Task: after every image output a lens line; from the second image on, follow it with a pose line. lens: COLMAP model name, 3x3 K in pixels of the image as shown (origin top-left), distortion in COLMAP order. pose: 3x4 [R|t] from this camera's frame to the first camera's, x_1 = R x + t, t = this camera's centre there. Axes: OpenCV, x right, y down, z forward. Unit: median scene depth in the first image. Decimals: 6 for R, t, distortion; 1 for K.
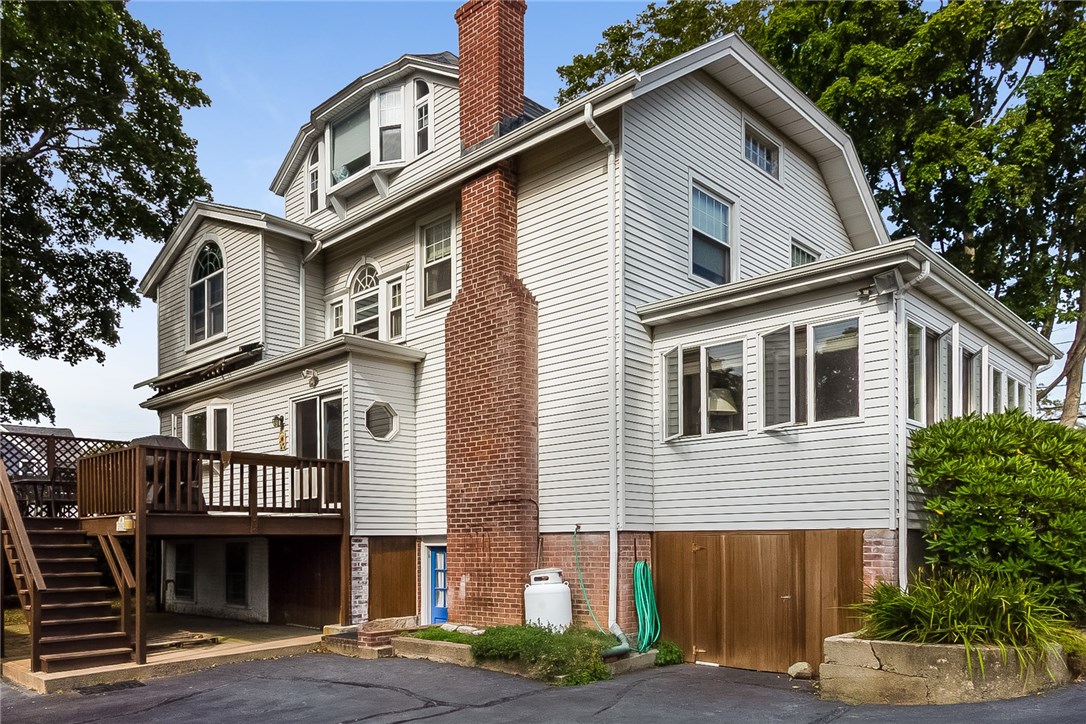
lens RADIAL K [[700.2, 0, 542.8], [0, 700.2, 361.2], [0, 0, 1]] dist [0.000377, 0.001089]
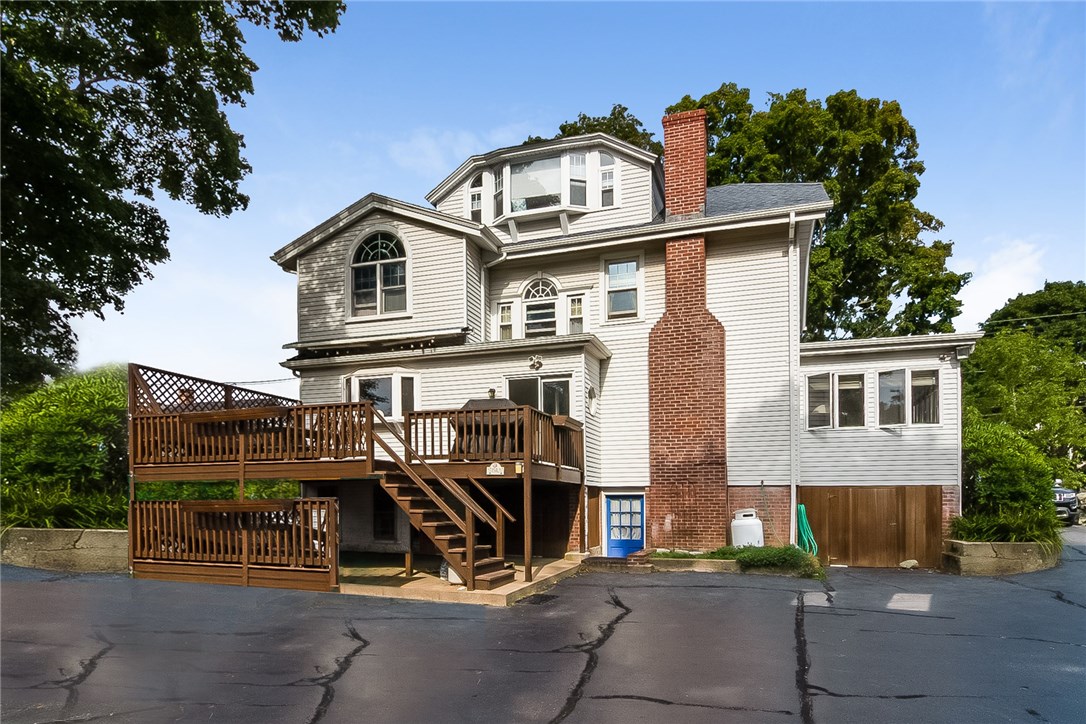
lens RADIAL K [[540.7, 0, 542.0], [0, 540.7, 360.0], [0, 0, 1]] dist [-0.002669, -0.003739]
pose [[0.909880, 0.114463, 0.398768, -0.681785], [-0.111210, 0.993302, -0.031368, 0.047299], [-0.399688, -0.015806, 0.916515, 0.083854]]
